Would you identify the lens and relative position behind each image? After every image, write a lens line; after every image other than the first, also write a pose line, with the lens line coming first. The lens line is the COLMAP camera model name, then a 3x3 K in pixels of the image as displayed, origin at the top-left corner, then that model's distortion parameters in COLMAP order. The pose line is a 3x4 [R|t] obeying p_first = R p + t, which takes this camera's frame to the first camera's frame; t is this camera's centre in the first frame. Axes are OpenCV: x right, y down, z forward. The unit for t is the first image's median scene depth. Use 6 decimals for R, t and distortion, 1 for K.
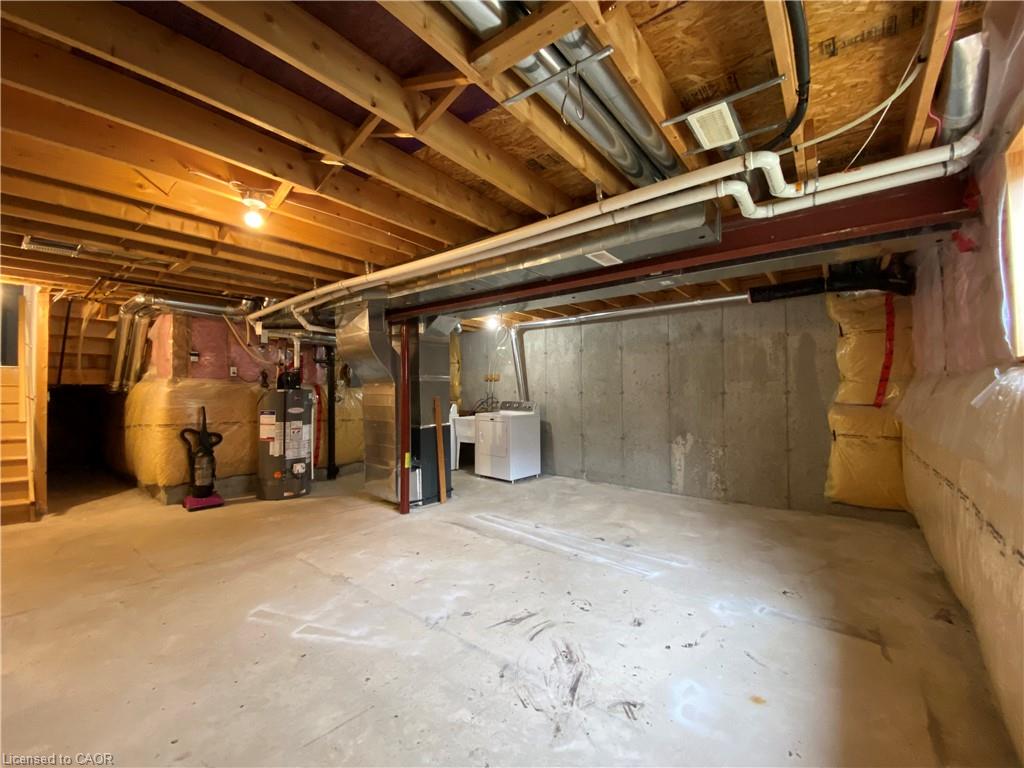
lens RADIAL K [[406.8, 0, 512.0], [0, 406.8, 384.0], [0, 0, 1]] dist [-0.016616, -0.000168]
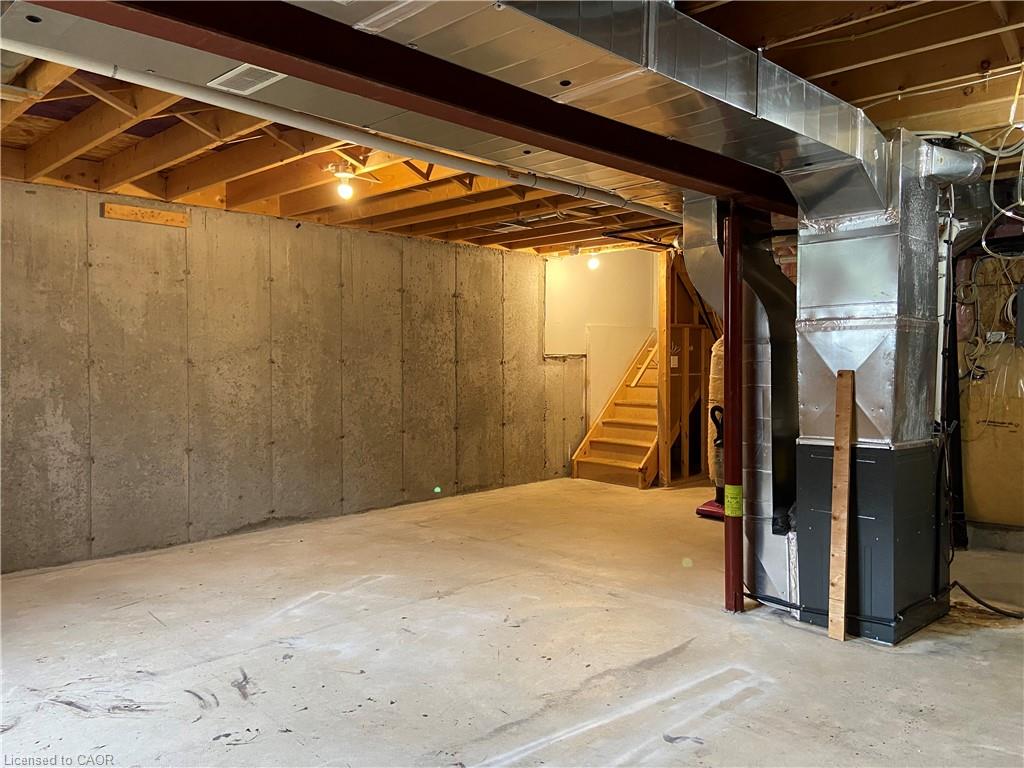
lens RADIAL K [[772.6, 0, 512.0], [0, 772.6, 384.0], [0, 0, 1]] dist [0.154525, -0.183291]
pose [[-0.105401, 0.043317, -0.993486, 1.177302], [0.018978, 0.998957, 0.041542, 0.012986], [0.994249, -0.014476, -0.106113, 1.457938]]
